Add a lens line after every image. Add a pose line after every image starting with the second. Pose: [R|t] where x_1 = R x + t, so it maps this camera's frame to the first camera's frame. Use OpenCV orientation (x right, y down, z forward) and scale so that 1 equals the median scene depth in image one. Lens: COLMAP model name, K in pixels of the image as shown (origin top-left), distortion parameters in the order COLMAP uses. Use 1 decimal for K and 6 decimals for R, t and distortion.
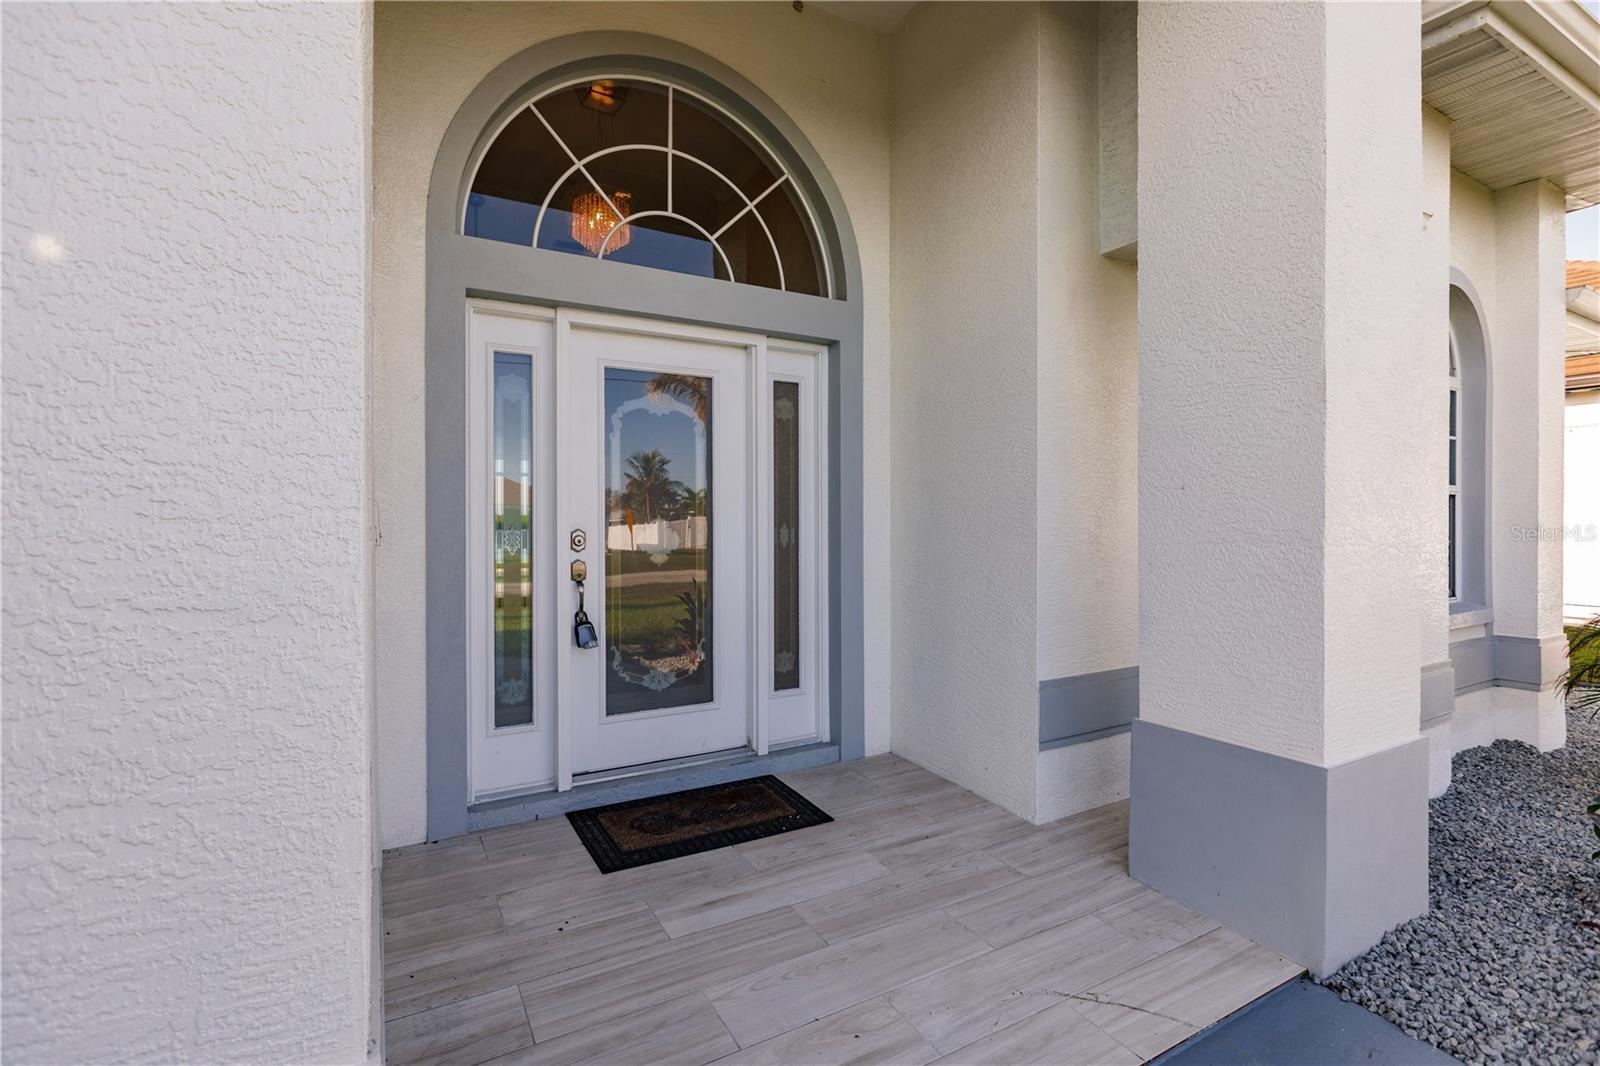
lens RADIAL K [[769.6, 0, 810.6], [0, 769.6, 526.2], [0, 0, 1]] dist [0.000146, 0.000718]
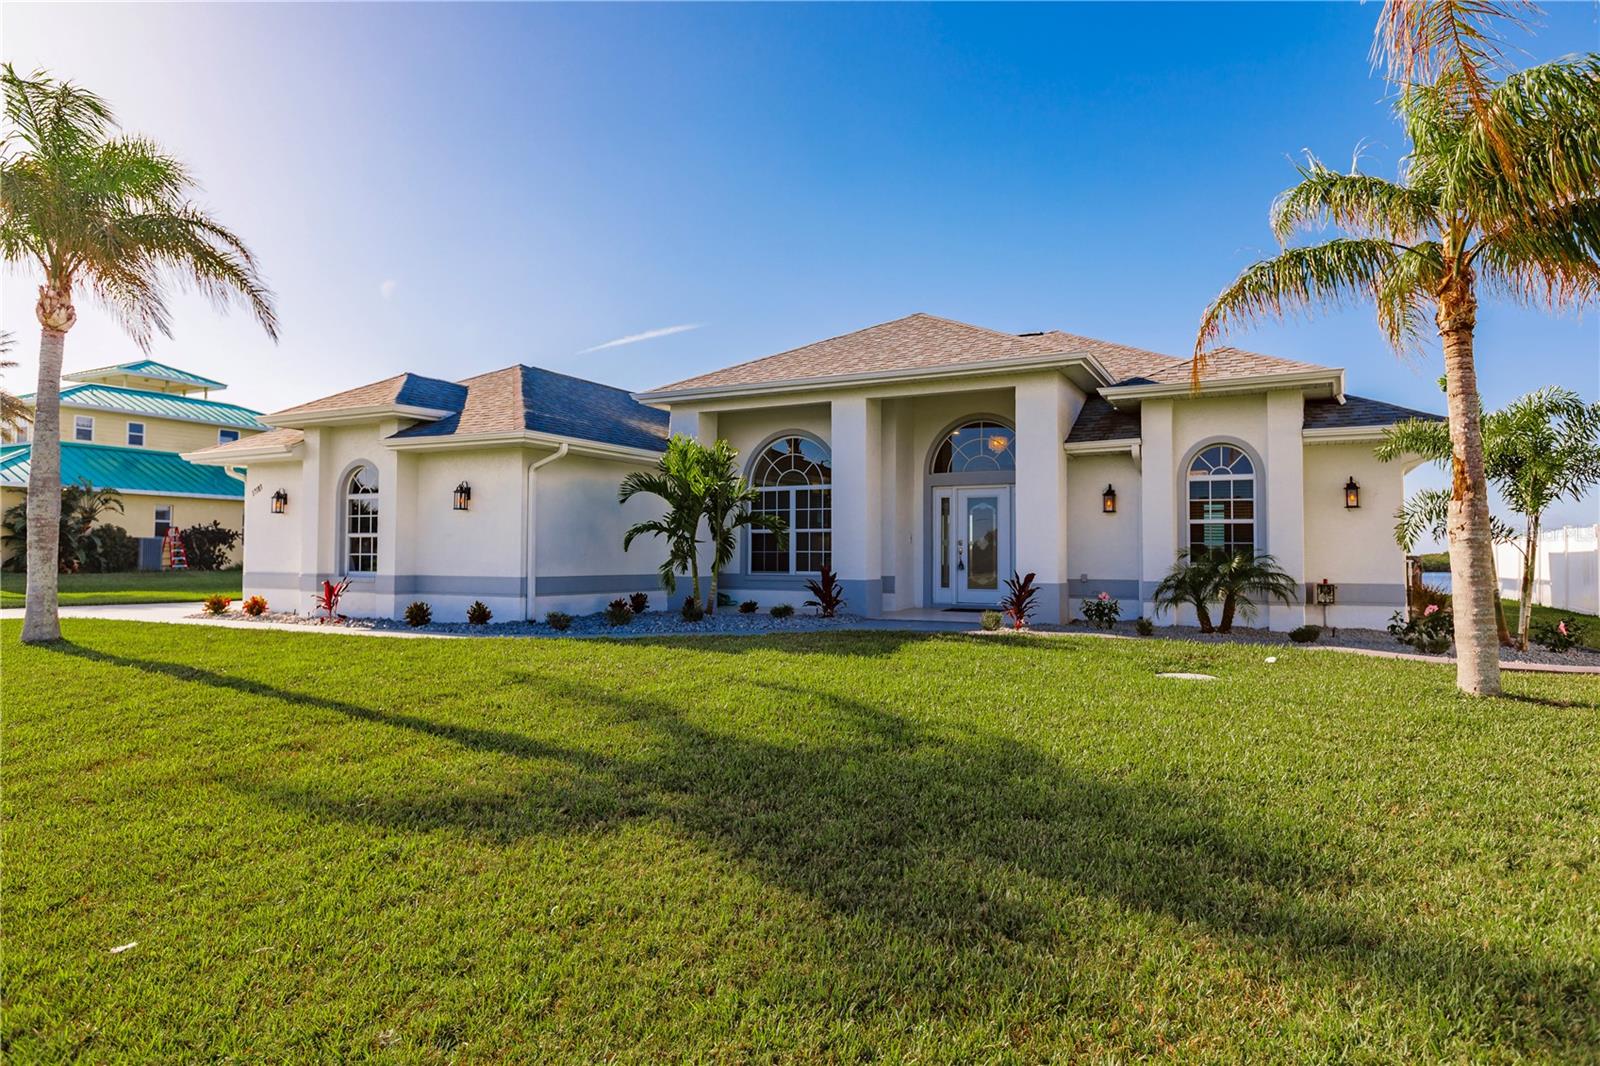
lens RADIAL K [[990.6, 0, 794.9], [0, 990.6, 530.8], [0, 0, 1]] dist [-0.002873, -0.000192]
pose [[0.515948, -0.021762, -0.856344, 3.534661], [-0.011682, 0.999406, -0.032436, 0.127541], [0.856540, 0.026739, 0.515387, -2.292147]]
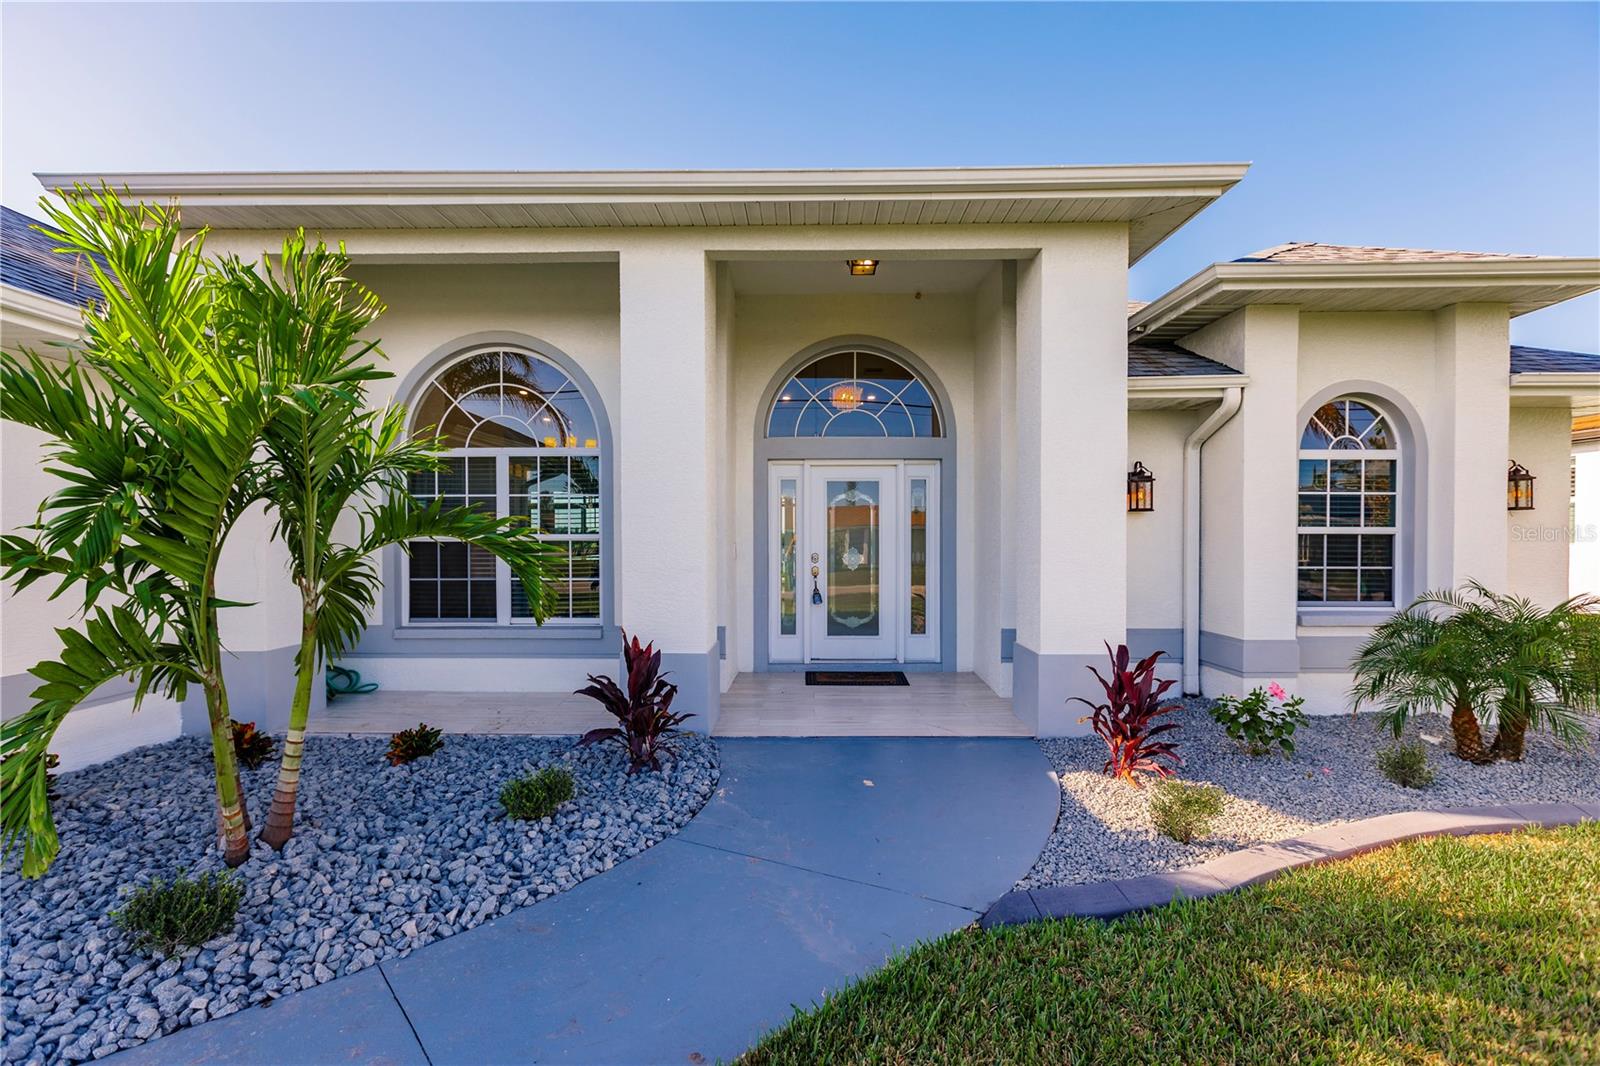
lens RADIAL K [[718.0, 0, 793.6], [0, 718.0, 541.3], [0, 0, 1]] dist [-0.000020, -0.000623]
pose [[0.851911, 0.004609, -0.523666, 0.759087], [-0.004302, 0.999989, 0.001802, -0.034419], [0.523668, 0.000718, 0.851922, -0.854400]]
